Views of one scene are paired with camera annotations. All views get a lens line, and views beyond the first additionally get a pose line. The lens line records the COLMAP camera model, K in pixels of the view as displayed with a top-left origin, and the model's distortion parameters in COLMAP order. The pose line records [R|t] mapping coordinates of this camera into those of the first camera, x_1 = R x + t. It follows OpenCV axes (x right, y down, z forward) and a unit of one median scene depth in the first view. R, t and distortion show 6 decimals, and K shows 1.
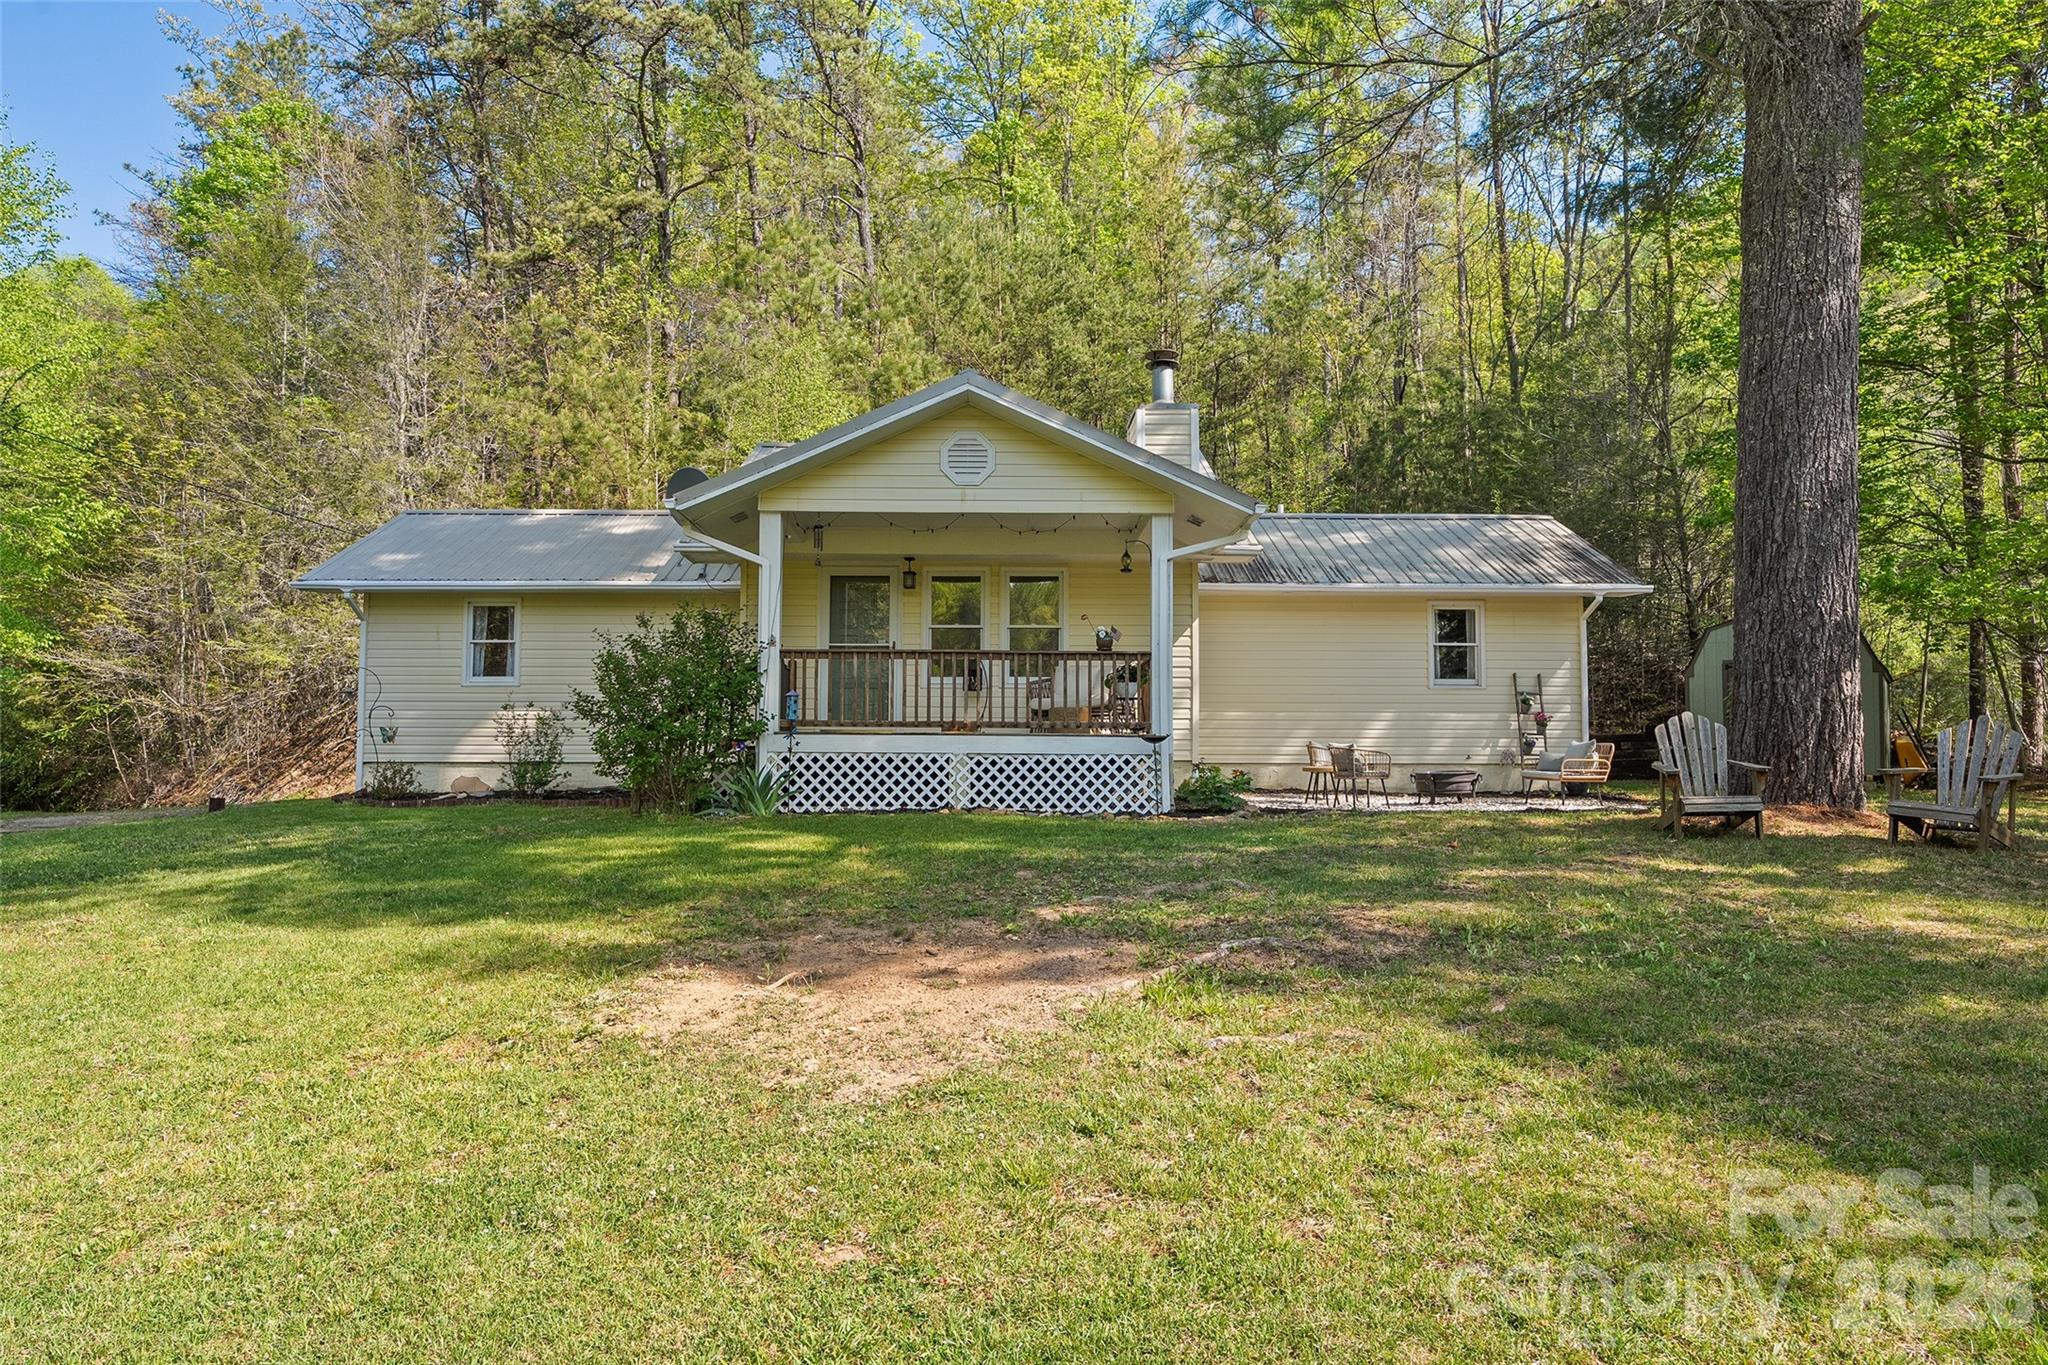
lens RADIAL K [[1279.3, 0, 1022.9], [0, 1279.3, 685.7], [0, 0, 1]] dist [0.001874, 0.000619]
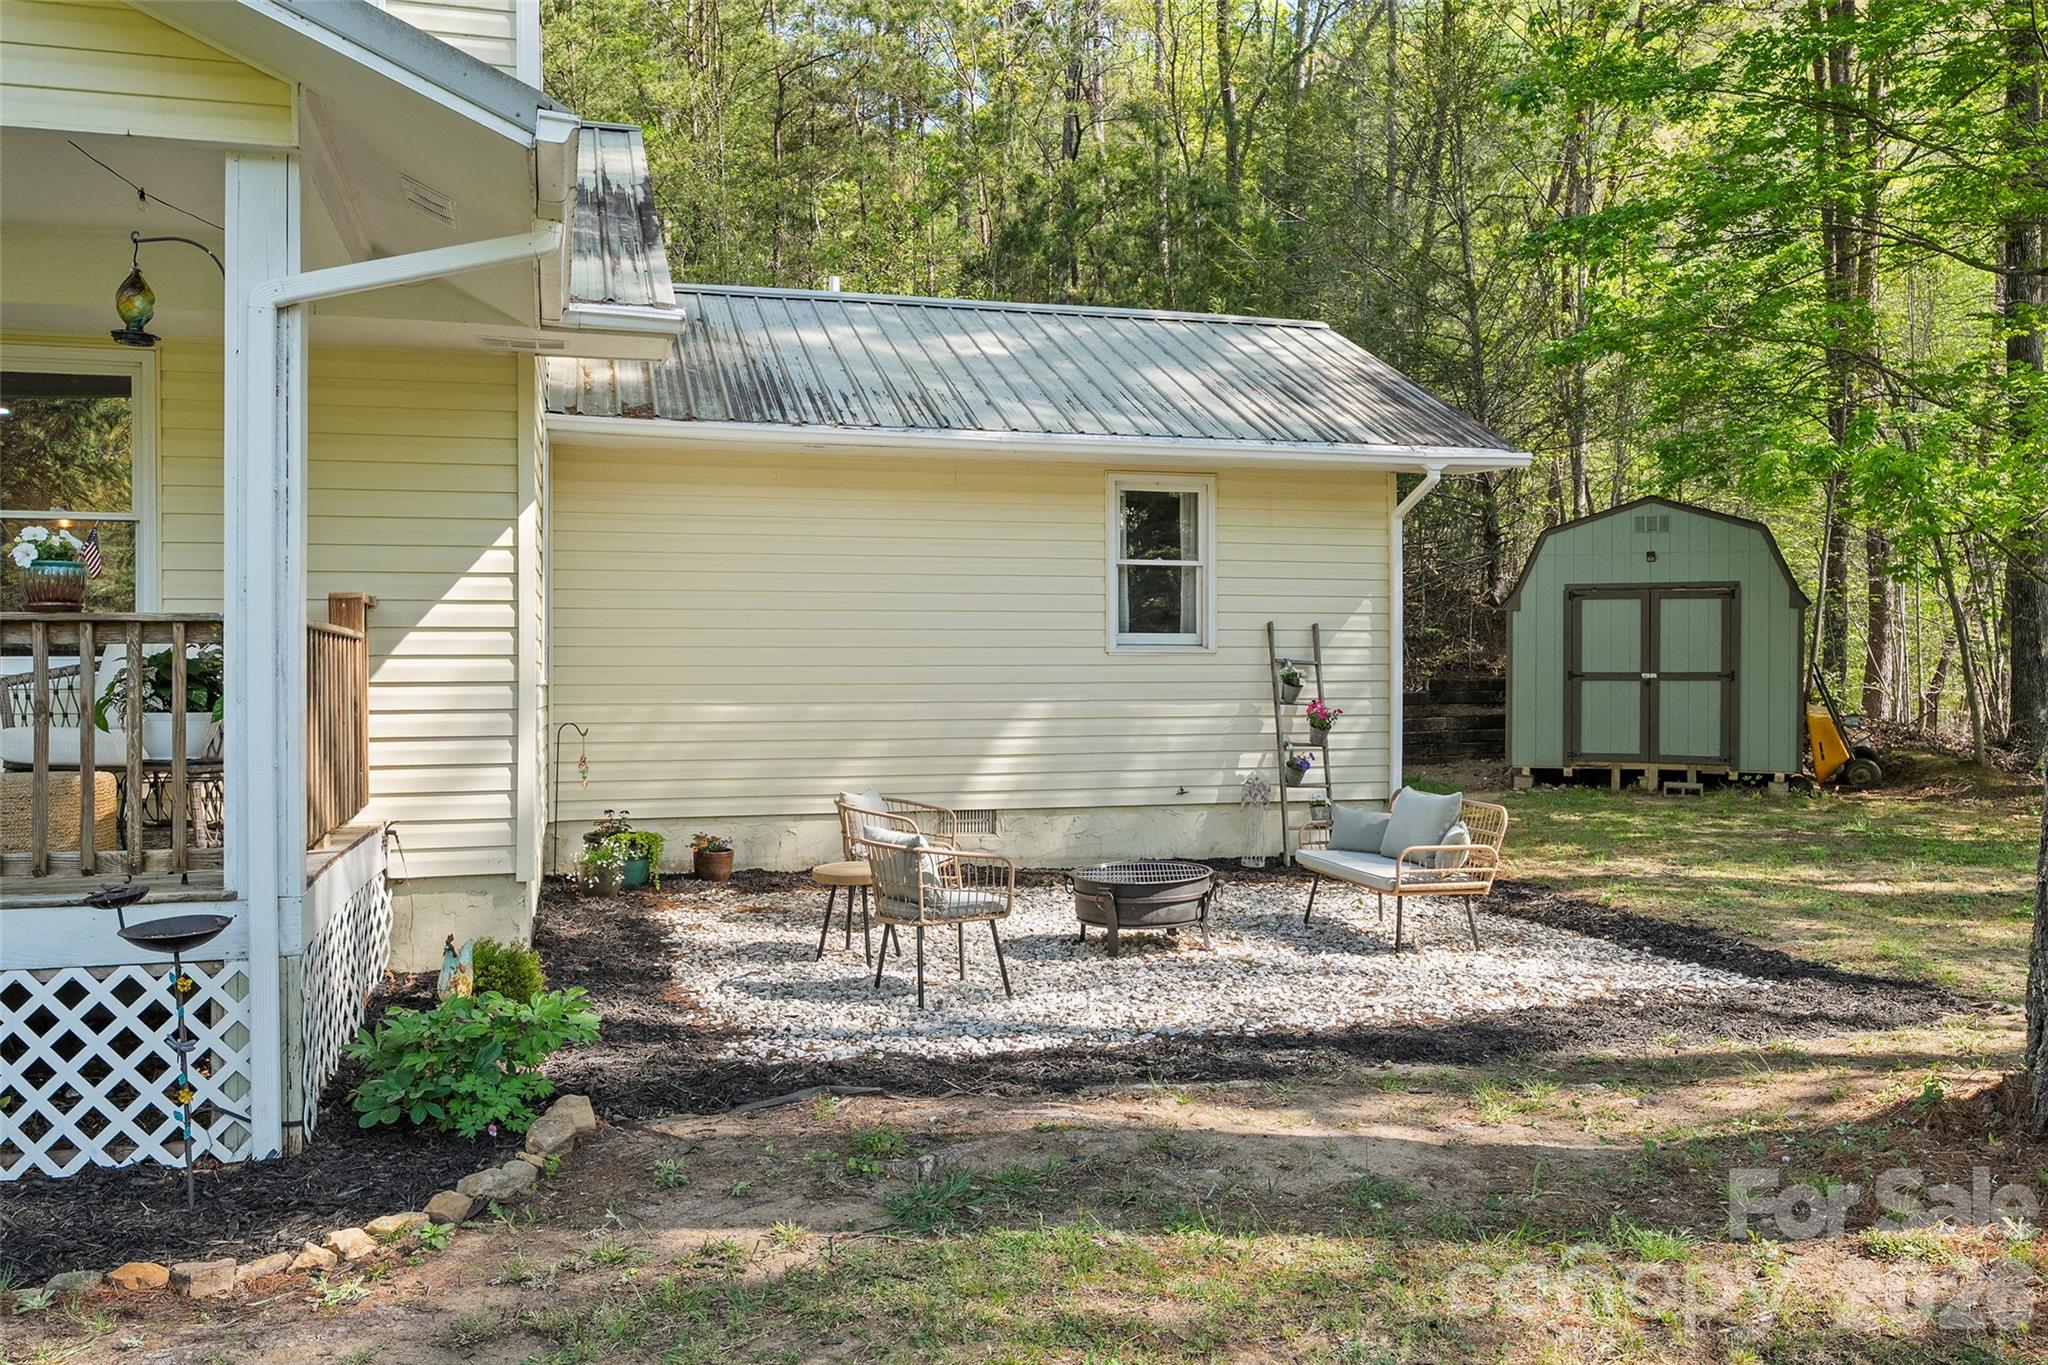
lens RADIAL K [[1611.3, 0, 1024.5], [0, 1611.3, 680.4], [0, 0, 1]] dist [0.051089, 0.000930]
pose [[0.967460, -0.006907, 0.252928, 0.130620], [-0.009170, 0.998013, 0.062331, -0.025983], [-0.252856, -0.062622, 0.965475, 0.413103]]
